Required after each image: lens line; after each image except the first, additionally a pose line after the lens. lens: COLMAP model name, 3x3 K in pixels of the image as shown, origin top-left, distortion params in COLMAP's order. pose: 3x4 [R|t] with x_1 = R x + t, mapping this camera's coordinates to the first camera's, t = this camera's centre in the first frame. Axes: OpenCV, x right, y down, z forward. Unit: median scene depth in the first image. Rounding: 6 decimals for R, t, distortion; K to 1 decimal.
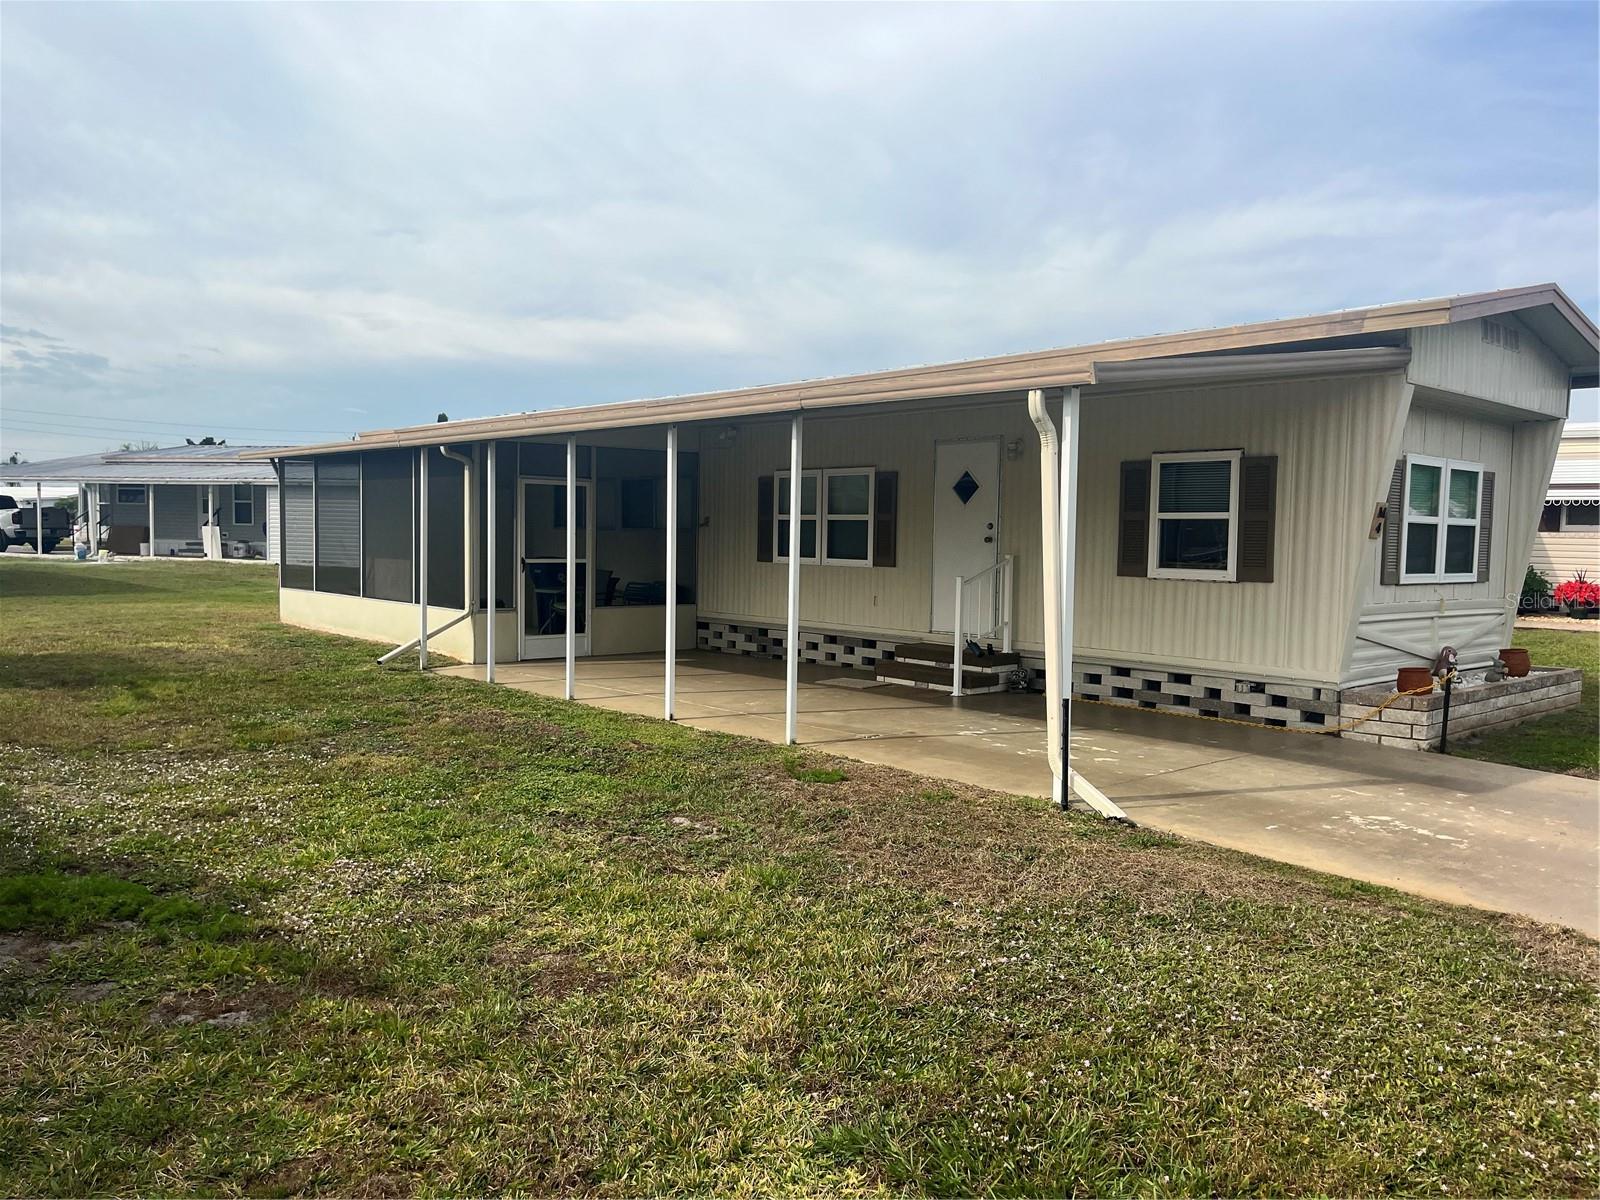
lens RADIAL K [[1213.0, 0, 807.3], [0, 1213.0, 613.0], [0, 0, 1]] dist [0.058089, -0.084291]
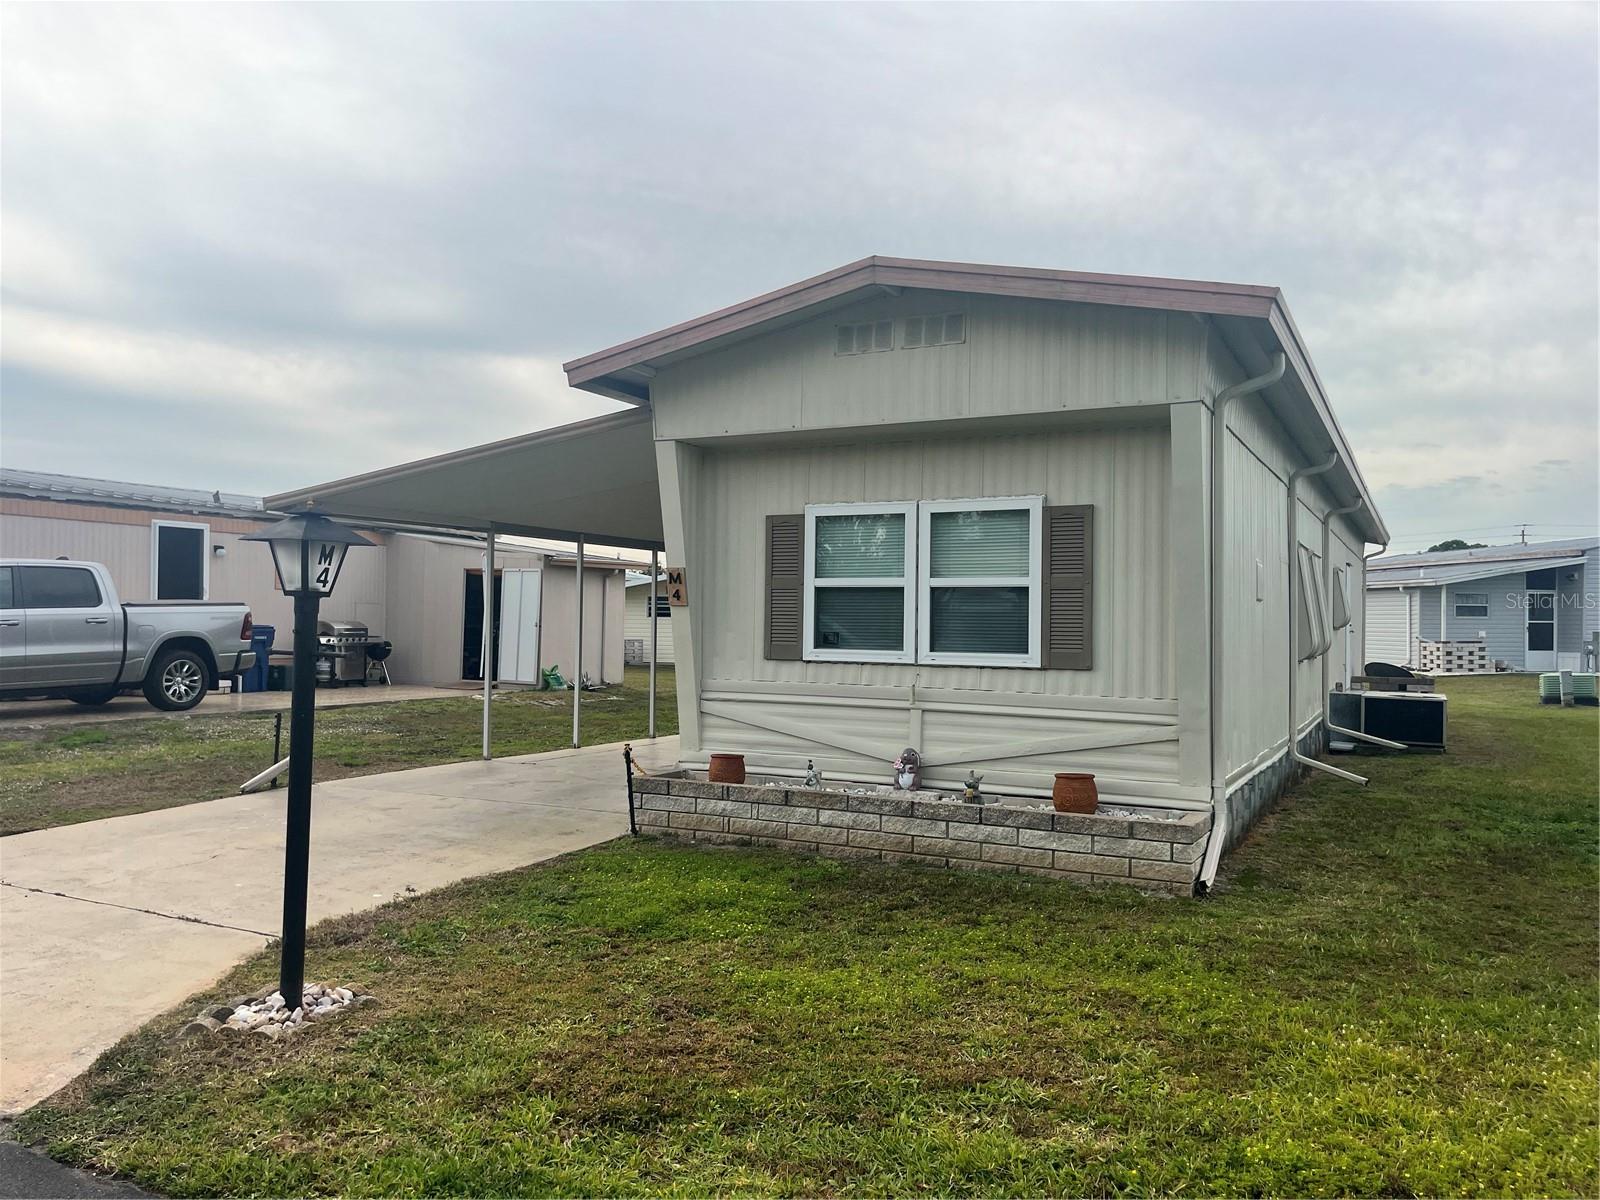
lens RADIAL K [[1213.0, 0, 797.1], [0, 1213.0, 603.7], [0, 0, 1]] dist [0.058089, -0.084291]
pose [[0.321108, -0.032635, -0.946480, 1.152570], [-0.066174, 0.996190, -0.056800, -0.013534], [0.944728, 0.080871, 0.317725, 0.661345]]
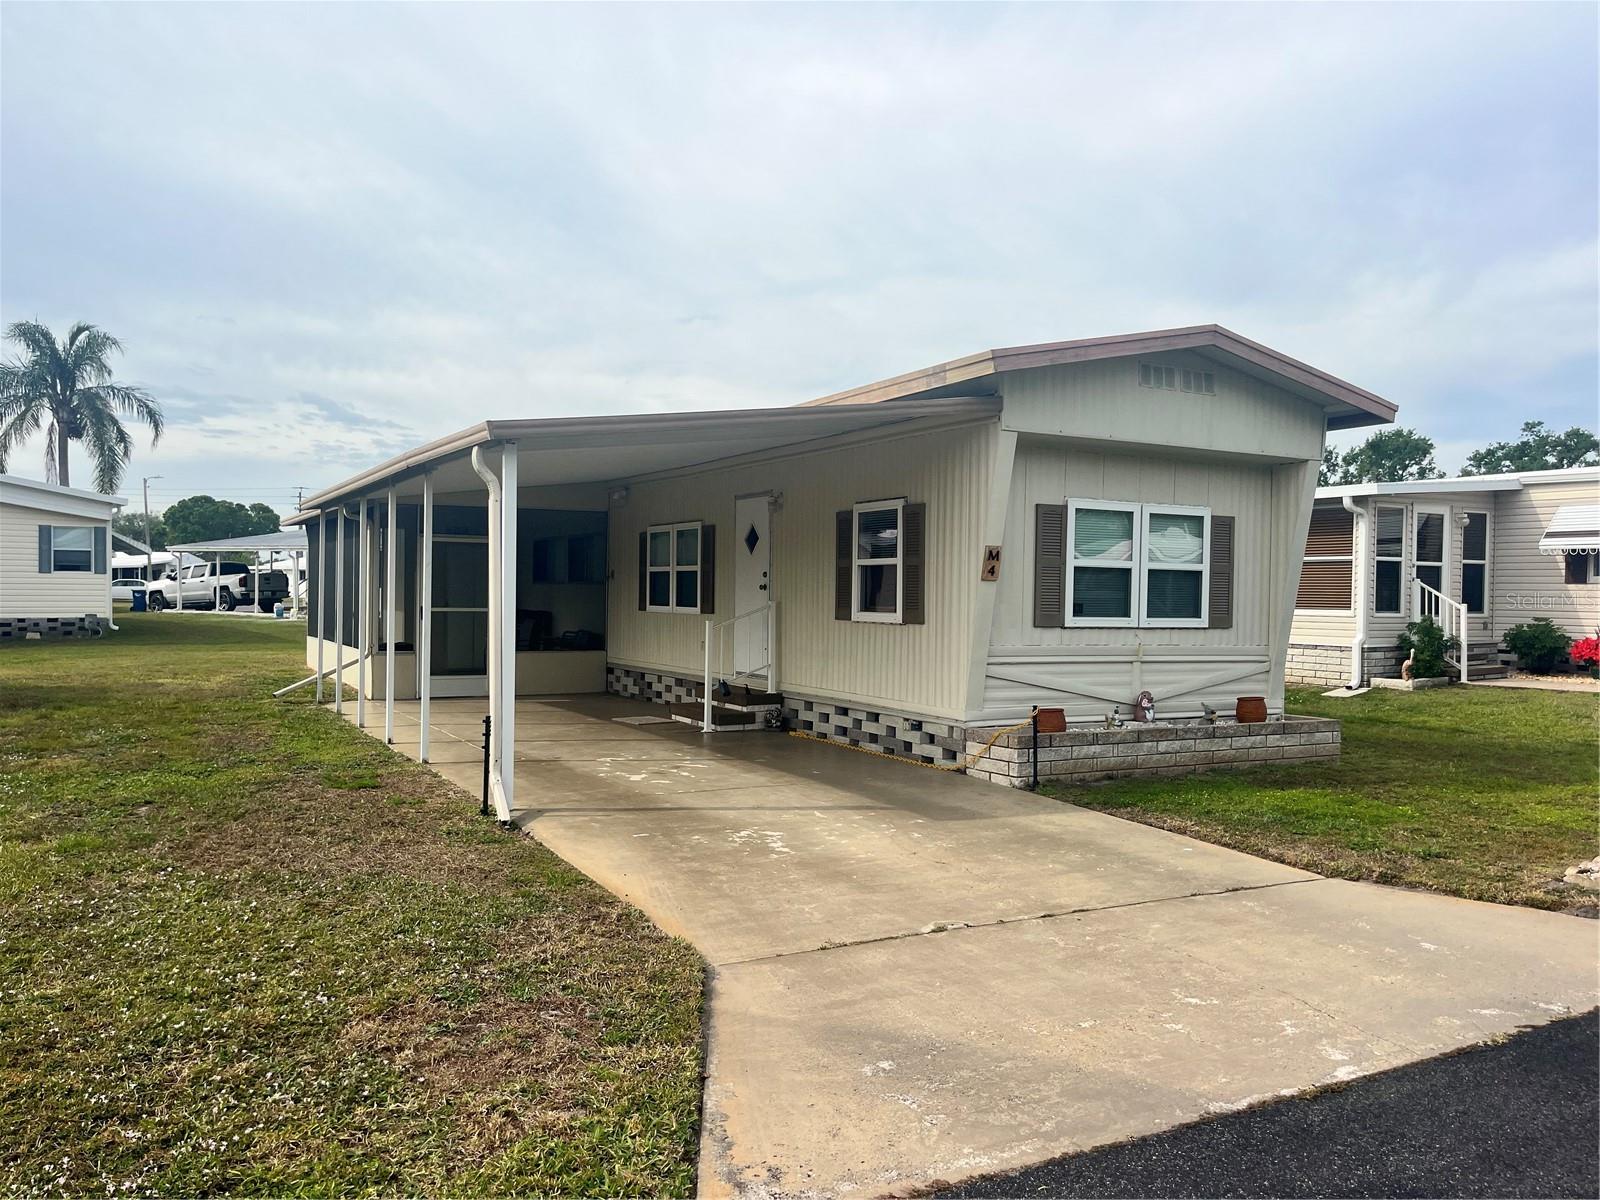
lens RADIAL K [[1213.0, 0, 809.2], [0, 1213.0, 608.4], [0, 0, 1]] dist [0.058089, -0.084291]
pose [[0.974202, 0.000131, -0.225679, 0.457291], [-0.013097, 0.998347, -0.055959, 0.018375], [0.225299, 0.057471, 0.972593, -0.025390]]
